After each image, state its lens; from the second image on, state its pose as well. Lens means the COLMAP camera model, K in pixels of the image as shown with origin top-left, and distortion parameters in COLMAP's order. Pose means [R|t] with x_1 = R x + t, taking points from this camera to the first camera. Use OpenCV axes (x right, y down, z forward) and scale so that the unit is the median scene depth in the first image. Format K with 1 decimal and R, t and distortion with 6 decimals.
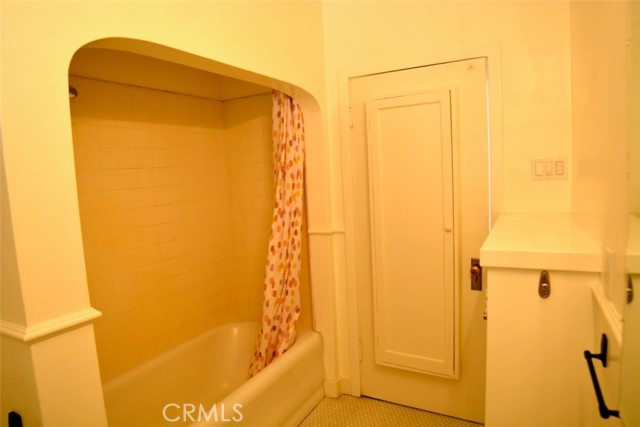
lens RADIAL K [[399.9, 0, 320.0], [0, 399.9, 213.5], [0, 0, 1]] dist [-0.119501, 0.048911]
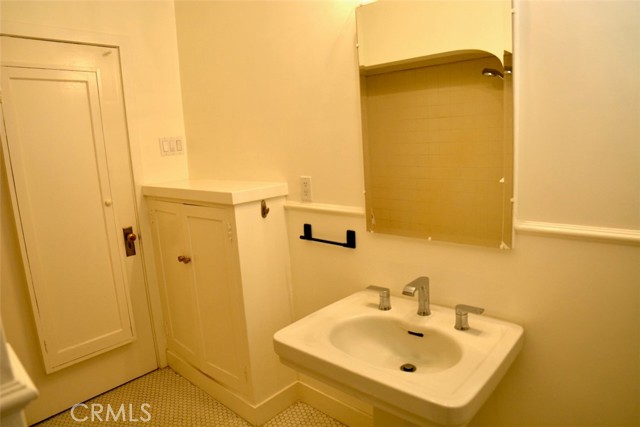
lens RADIAL K [[399.9, 0, 320.0], [0, 399.9, 213.5], [0, 0, 1]] dist [-0.119501, 0.048911]
pose [[0.199444, -0.136047, 0.970419, -0.630743], [0.136773, 0.984486, 0.109909, 0.031527], [-0.970317, 0.110806, 0.214958, 0.248498]]
